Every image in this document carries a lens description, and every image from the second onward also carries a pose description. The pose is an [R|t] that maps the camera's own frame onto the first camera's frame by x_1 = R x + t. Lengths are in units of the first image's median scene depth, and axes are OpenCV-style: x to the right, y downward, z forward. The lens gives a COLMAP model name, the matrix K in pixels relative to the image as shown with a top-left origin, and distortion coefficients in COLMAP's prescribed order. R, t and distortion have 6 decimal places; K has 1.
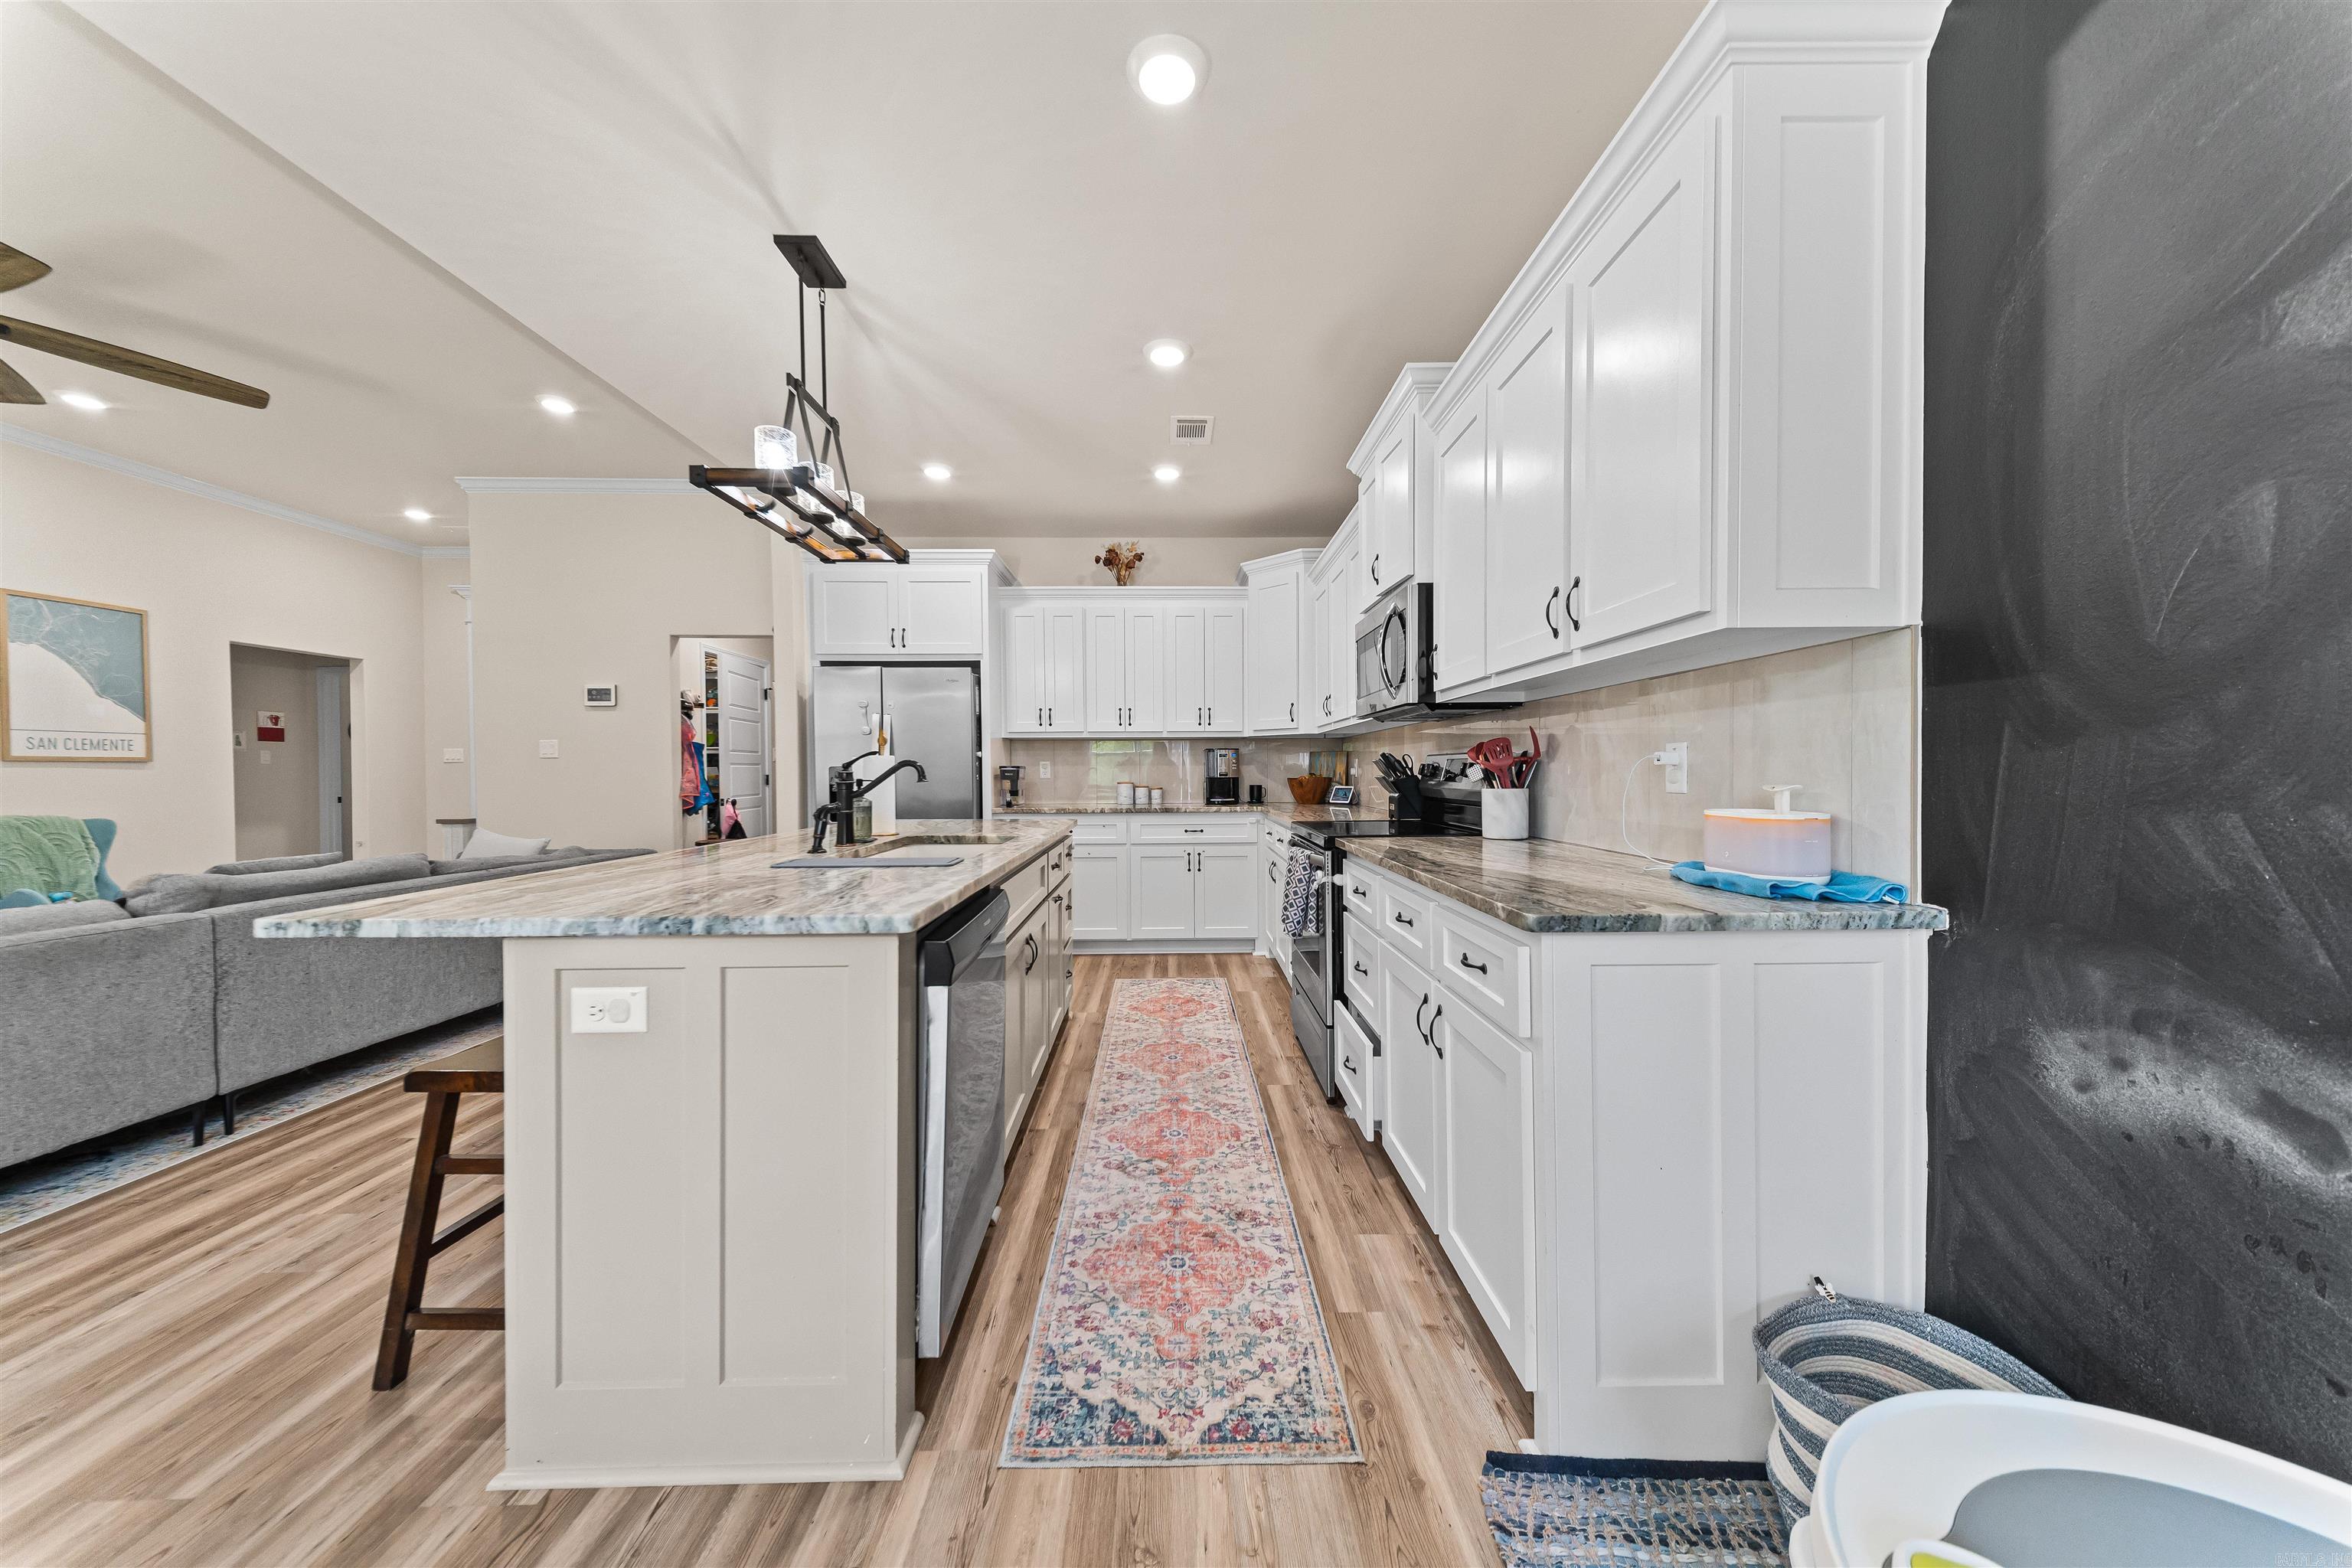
lens RADIAL K [[803.5, 0, 1184.3], [0, 803.5, 775.9], [0, 0, 1]] dist [0.021254, -0.003907]
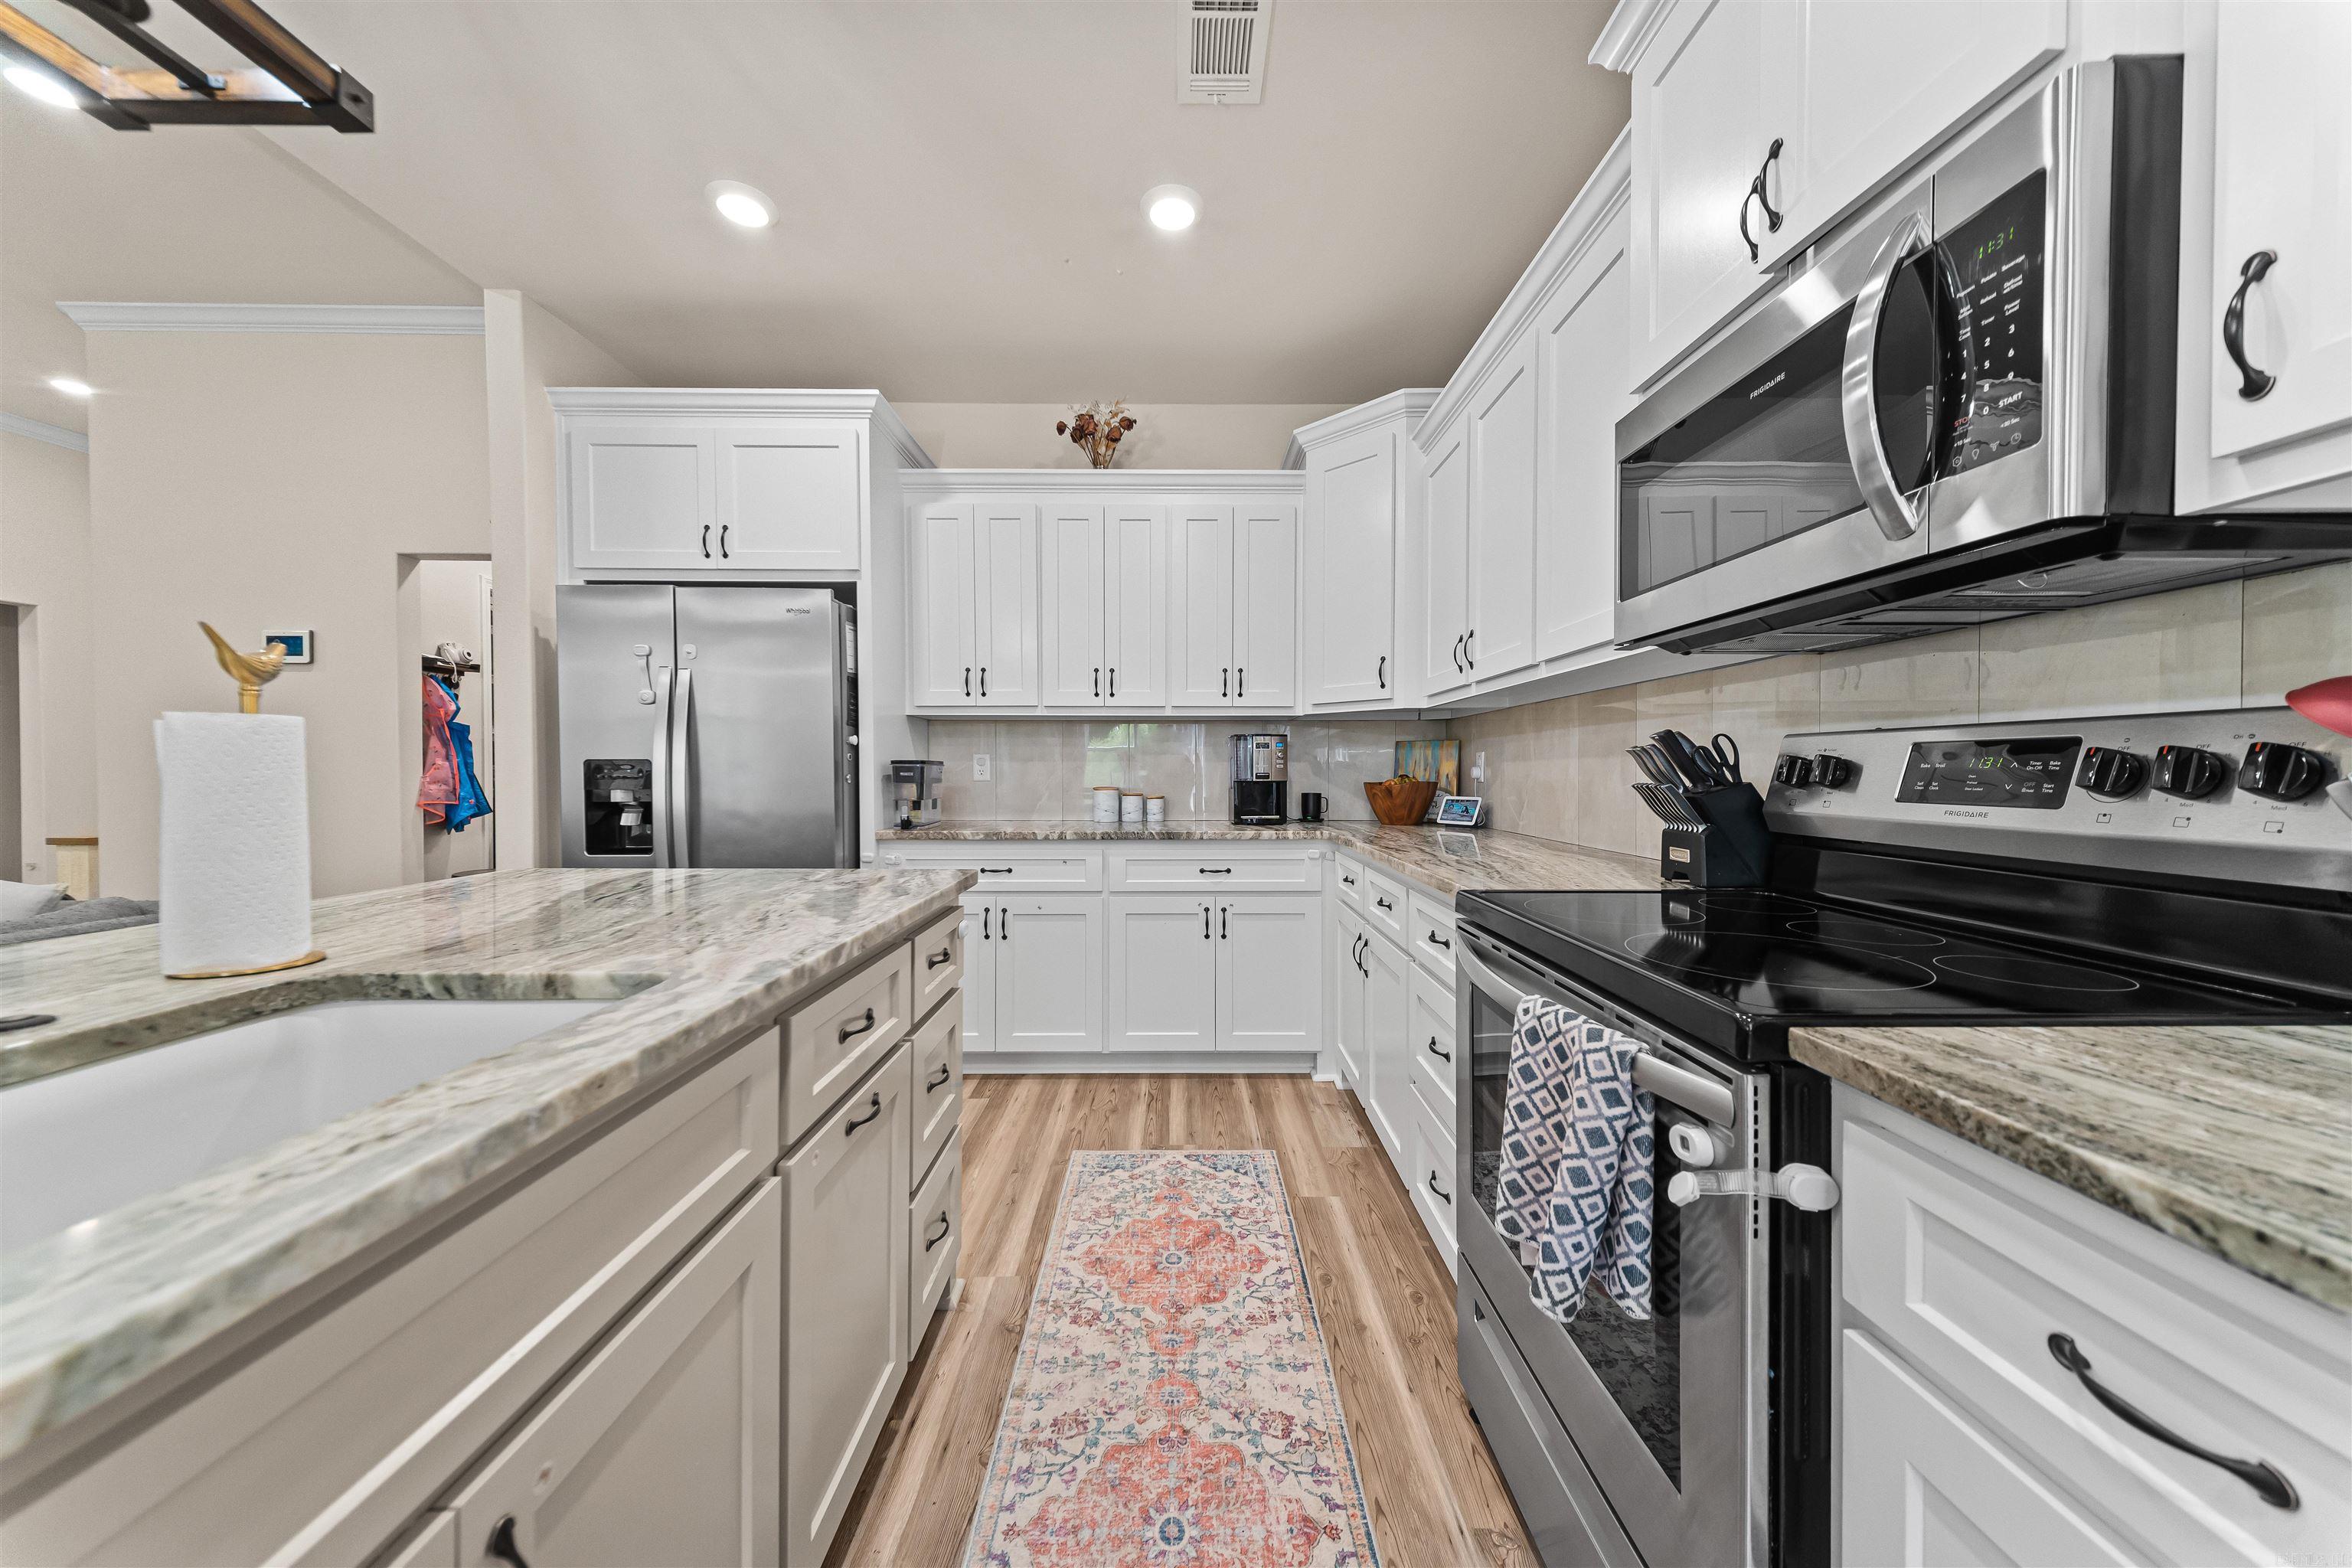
lens RADIAL K [[803.5, 0, 1184.3], [0, 803.5, 778.0], [0, 0, 1]] dist [0.021254, -0.003907]
pose [[0.999905, 0.006016, -0.012422, -0.004012], [-0.005972, 0.999976, 0.003541, -0.002420], [0.012443, -0.003467, 0.999917, 0.410943]]
